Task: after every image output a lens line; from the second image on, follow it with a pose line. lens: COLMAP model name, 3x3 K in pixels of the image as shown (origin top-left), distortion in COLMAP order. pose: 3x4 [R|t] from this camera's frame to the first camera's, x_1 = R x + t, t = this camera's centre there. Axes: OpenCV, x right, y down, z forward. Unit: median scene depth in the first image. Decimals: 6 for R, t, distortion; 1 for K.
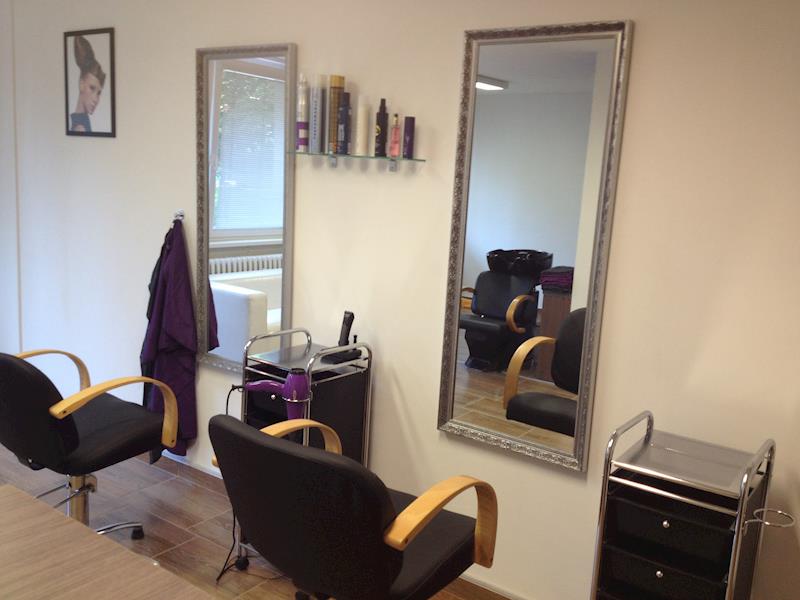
lens RADIAL K [[749.3, 0, 400.0], [0, 749.3, 300.0], [0, 0, 1]] dist [0.002815, -0.002399]
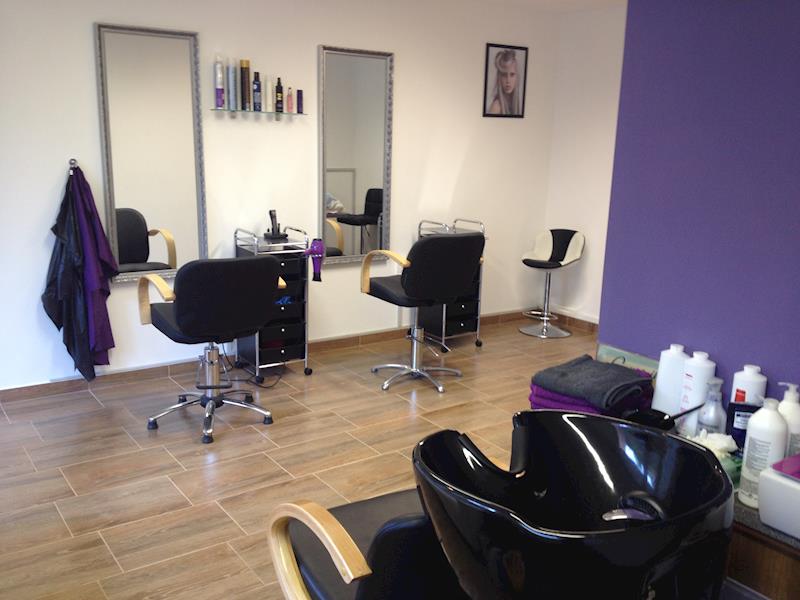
lens RADIAL K [[749.3, 0, 400.0], [0, 749.3, 300.0], [0, 0, 1]] dist [0.002815, -0.002399]
pose [[0.322469, -0.248872, 0.913278, -1.599069], [0.158241, 0.965415, 0.207207, -0.088713], [-0.933260, 0.077700, 0.350698, 0.180300]]
